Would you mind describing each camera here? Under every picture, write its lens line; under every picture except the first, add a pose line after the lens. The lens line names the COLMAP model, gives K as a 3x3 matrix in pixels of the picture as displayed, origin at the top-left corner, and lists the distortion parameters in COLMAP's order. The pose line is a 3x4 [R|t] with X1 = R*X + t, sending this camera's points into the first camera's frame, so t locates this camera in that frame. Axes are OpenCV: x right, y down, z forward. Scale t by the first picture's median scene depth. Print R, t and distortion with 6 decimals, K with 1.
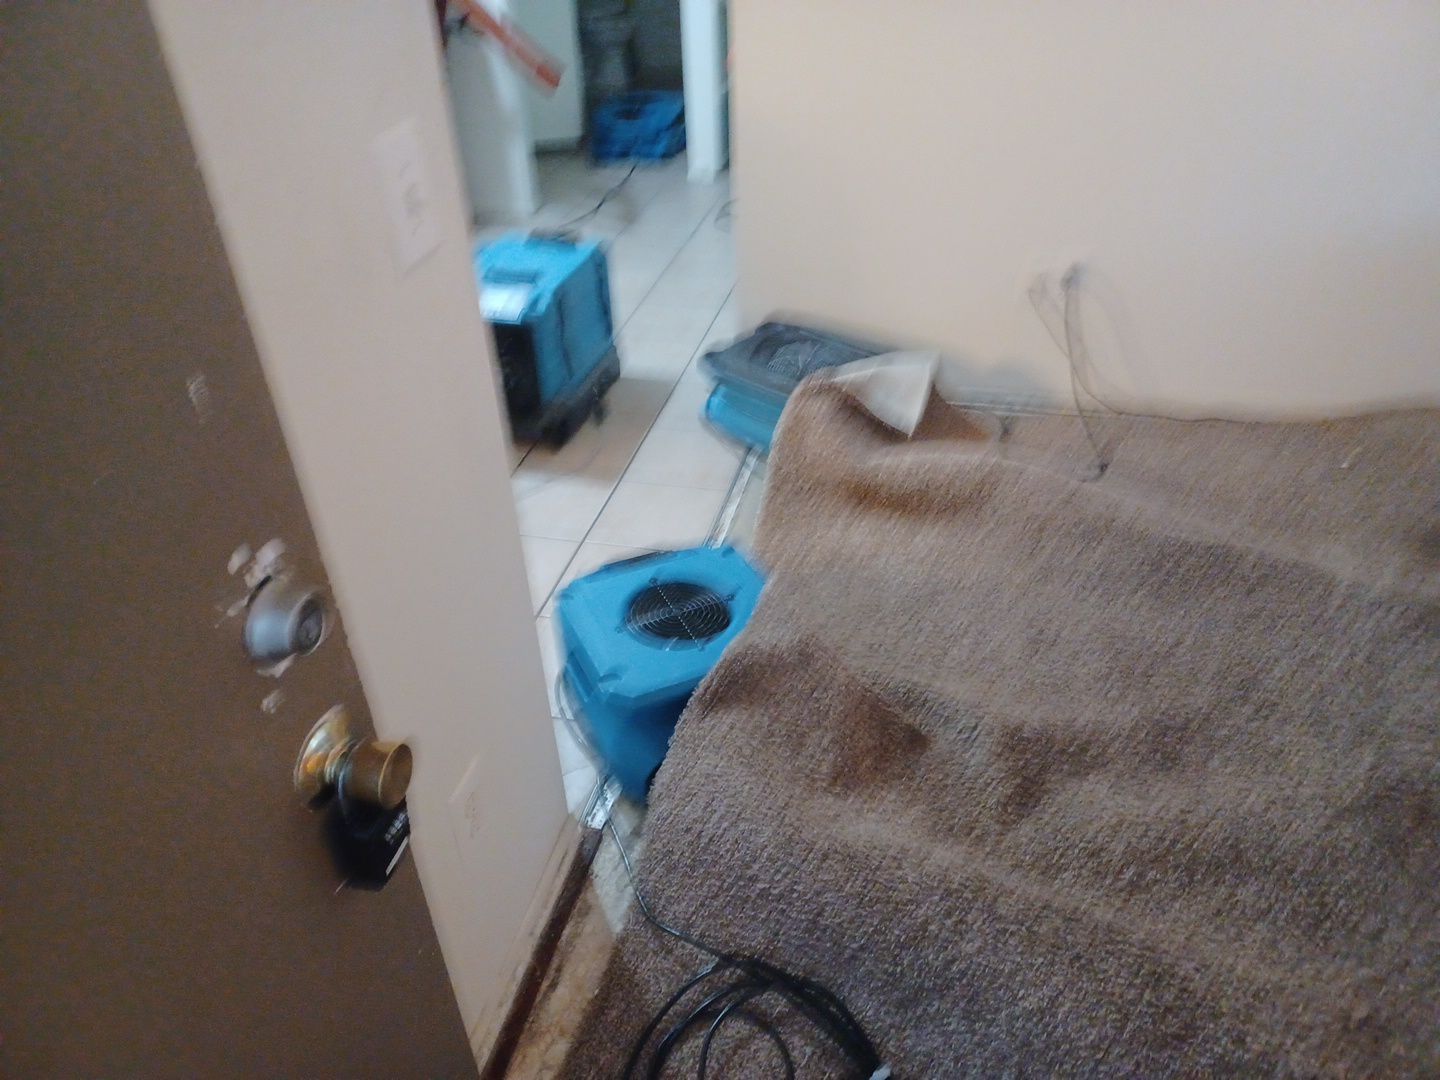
lens RADIAL K [[1023.3, 0, 720.0], [0, 1023.3, 540.0], [0, 0, 1]] dist [0.036253, -0.058065]
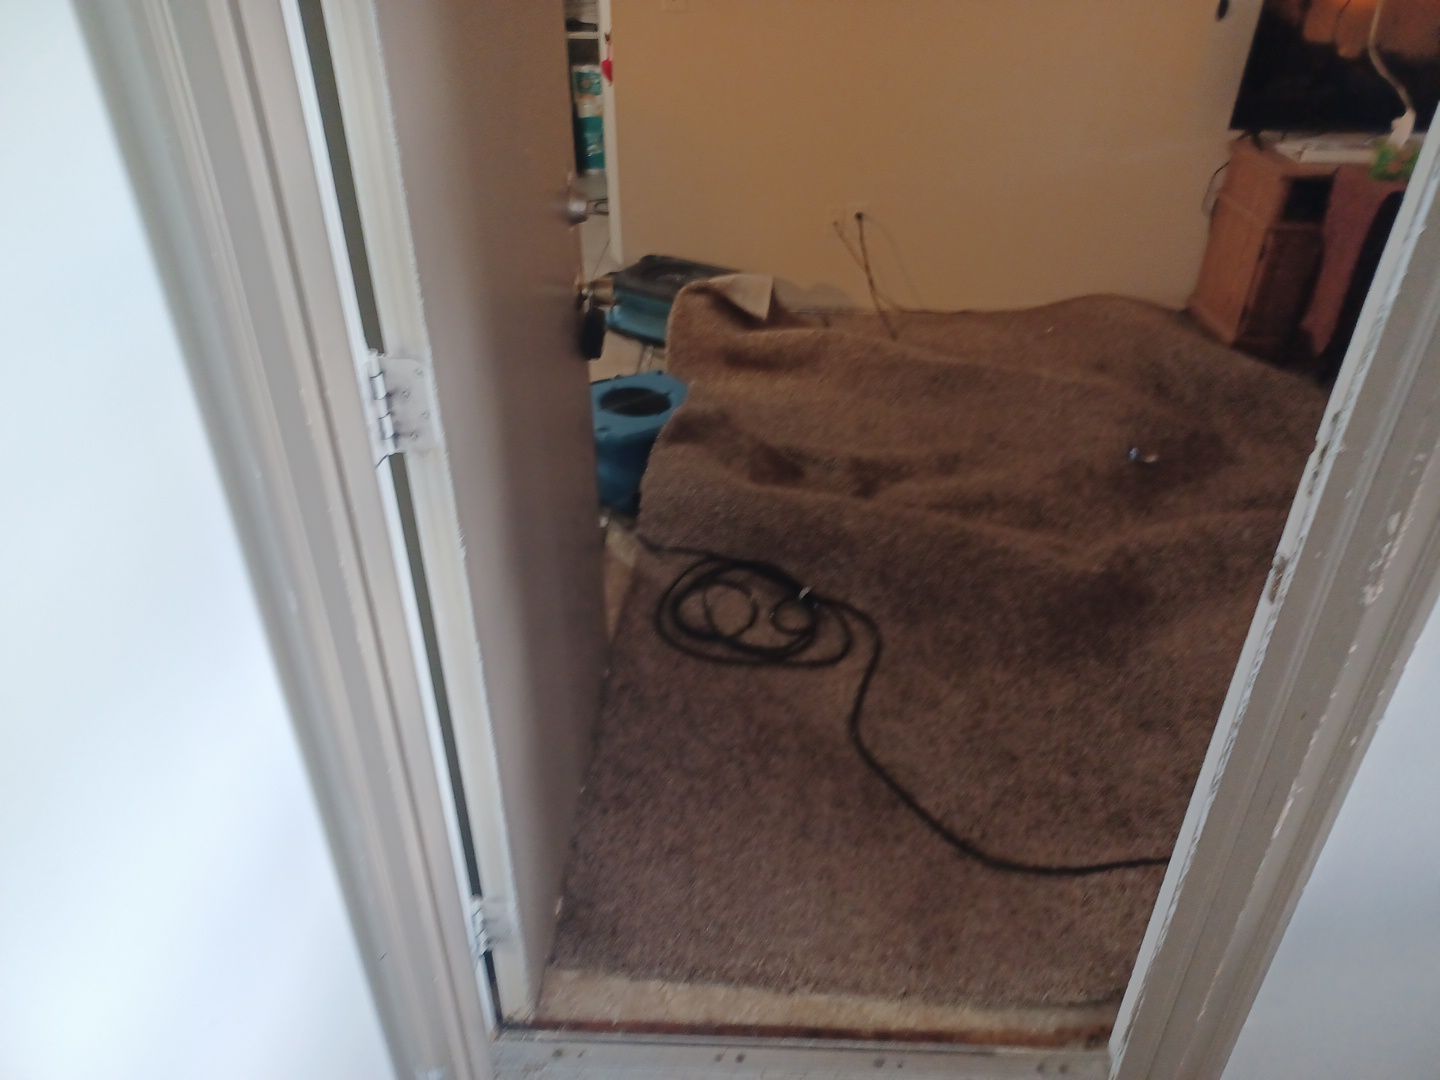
lens RADIAL K [[1032.6, 0, 720.0], [0, 1032.6, 540.0], [0, 0, 1]] dist [0.017028, -0.002249]
pose [[0.979843, -0.062273, 0.189816, -0.216284], [0.072412, 0.996269, -0.046951, 0.348184], [-0.186184, 0.059749, 0.980696, -0.483140]]
